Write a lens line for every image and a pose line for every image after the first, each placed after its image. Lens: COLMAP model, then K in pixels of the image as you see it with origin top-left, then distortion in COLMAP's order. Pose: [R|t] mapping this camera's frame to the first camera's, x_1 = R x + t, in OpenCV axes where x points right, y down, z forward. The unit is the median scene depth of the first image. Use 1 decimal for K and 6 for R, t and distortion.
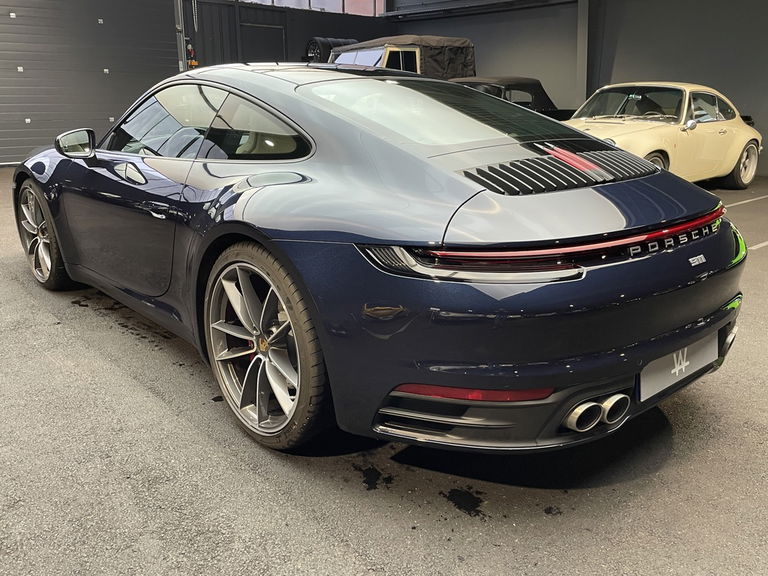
lens RADIAL K [[696.2, 0, 392.9], [0, 696.2, 286.8], [0, 0, 1]] dist [0.100865, -0.127686]
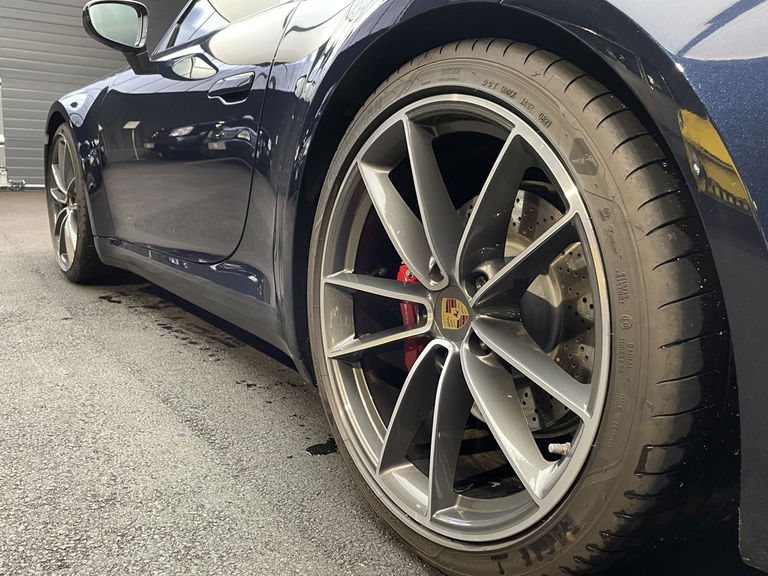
lens RADIAL K [[682.9, 0, 382.4], [0, 682.9, 291.0], [0, 0, 1]] dist [0.111609, -0.167970]
pose [[0.992747, 0.047909, -0.110260, -0.172113], [-0.060085, 0.992125, -0.109895, 0.109207], [0.104127, 0.115723, 0.987809, 0.566994]]
